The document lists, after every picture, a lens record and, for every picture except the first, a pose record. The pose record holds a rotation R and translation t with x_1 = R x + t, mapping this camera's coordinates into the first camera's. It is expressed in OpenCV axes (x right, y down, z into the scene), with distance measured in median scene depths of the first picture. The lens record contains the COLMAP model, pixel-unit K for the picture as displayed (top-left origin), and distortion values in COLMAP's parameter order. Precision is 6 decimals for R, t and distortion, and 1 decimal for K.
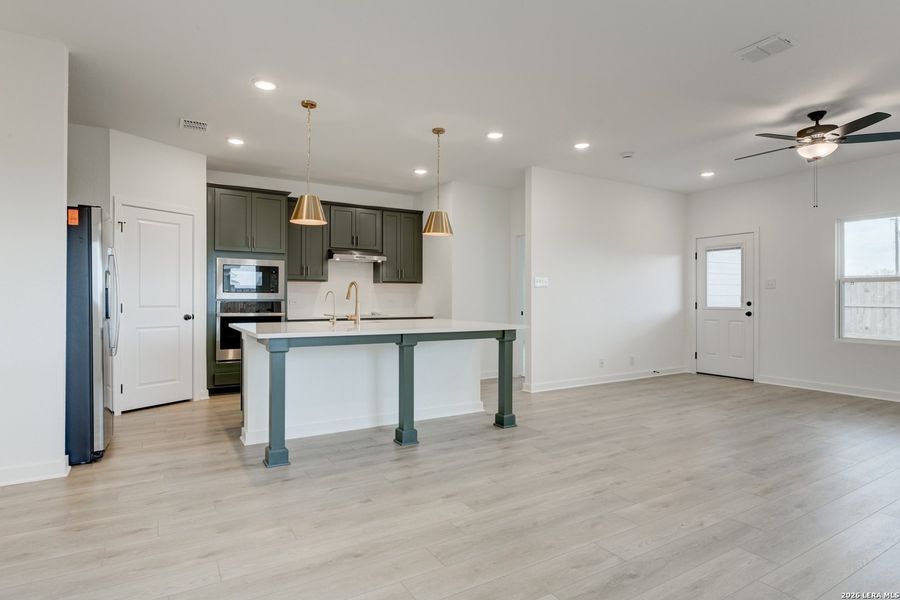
lens RADIAL K [[479.5, 0, 444.2], [0, 479.5, 298.7], [0, 0, 1]] dist [-0.004518, -0.001311]
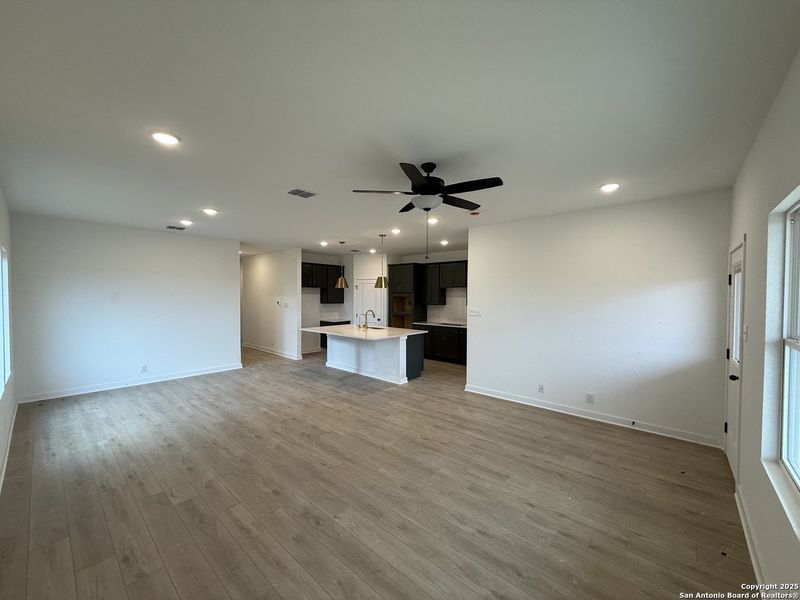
lens RADIAL K [[319.0, 0, 397.6], [0, 319.0, 302.4], [0, 0, 1]] dist [0.002258, 0.000202]
pose [[0.299146, 0.023380, -0.953921, 1.258071], [-0.003768, 0.999721, 0.023321, -0.104583], [0.954200, -0.003382, 0.299151, 0.655112]]
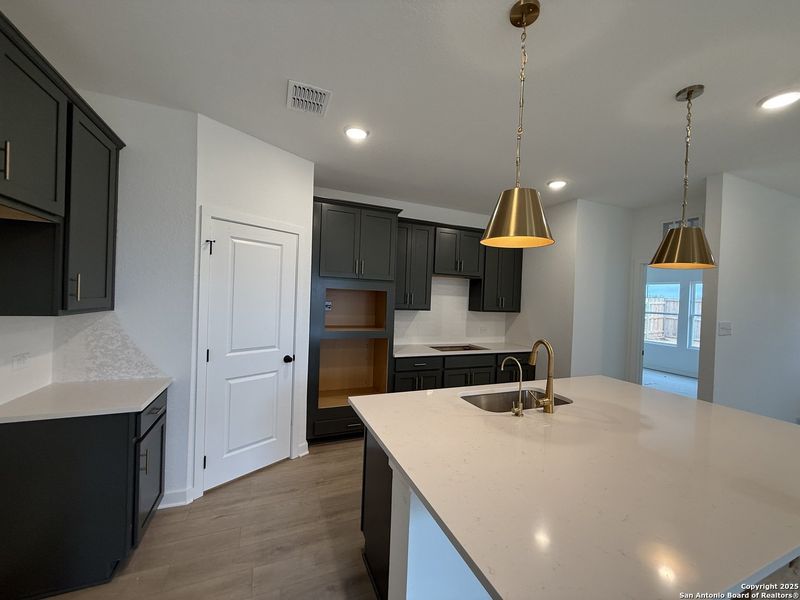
lens RADIAL K [[319.0, 0, 397.6], [0, 319.0, 302.4], [0, 0, 1]] dist [0.002258, 0.000202]
pose [[0.988044, 0.037652, -0.149505, -0.304536], [-0.036218, 0.999268, 0.012307, -0.080097], [0.149859, -0.006745, 0.988684, 0.546958]]
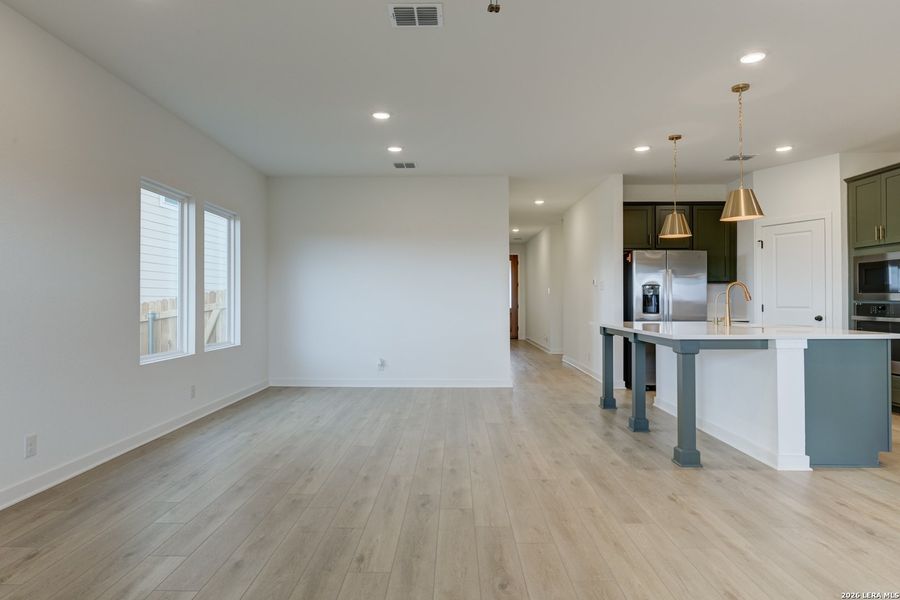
lens RADIAL K [[542.2, 0, 450.0], [0, 542.2, 300.0], [0, 0, 1]] dist [0.000215, -0.001026]
pose [[-0.523443, -0.000430, -0.852061, 0.990750], [0.001151, 0.999999, -0.001212, -0.000066], [0.852060, -0.001615, -0.523441, 1.046882]]
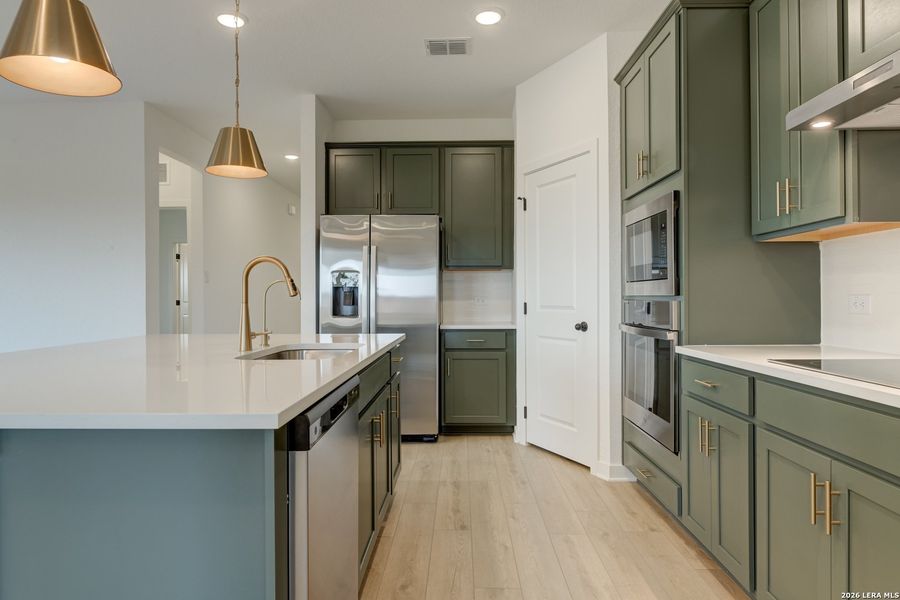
lens RADIAL K [[542.2, 0, 450.0], [0, 542.2, 300.0], [0, 0, 1]] dist [0.000215, -0.001026]
pose [[-0.527653, 0.004675, -0.849447, 0.138982], [0.002643, 0.999989, 0.003862, 0.003301], [0.849456, -0.000207, -0.527659, 1.362393]]
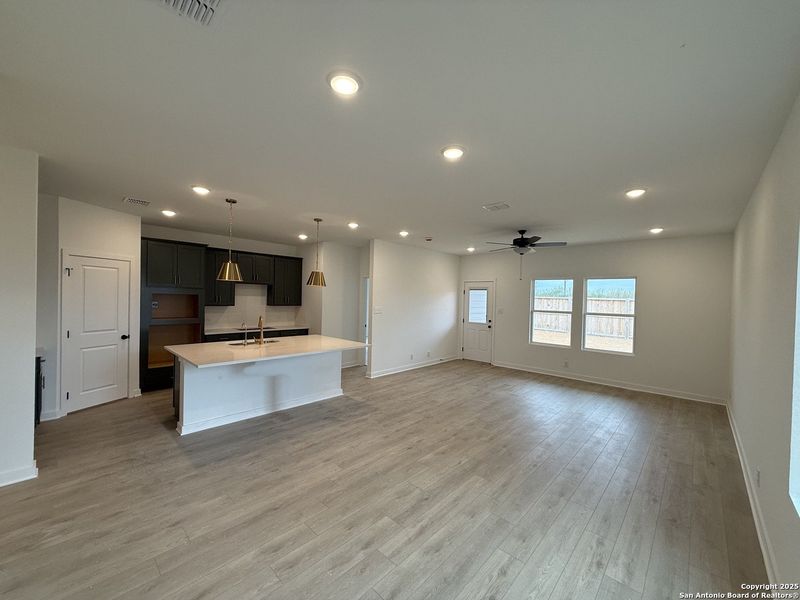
lens RADIAL K [[317.4, 0, 398.6], [0, 317.4, 300.3], [0, 0, 1]] dist [-0.000315, 0.000030]
pose [[0.961834, 0.021358, 0.272800, -0.037771], [-0.024474, 0.999668, 0.008024, -0.103059], [-0.272538, -0.014394, 0.962037, -0.090036]]
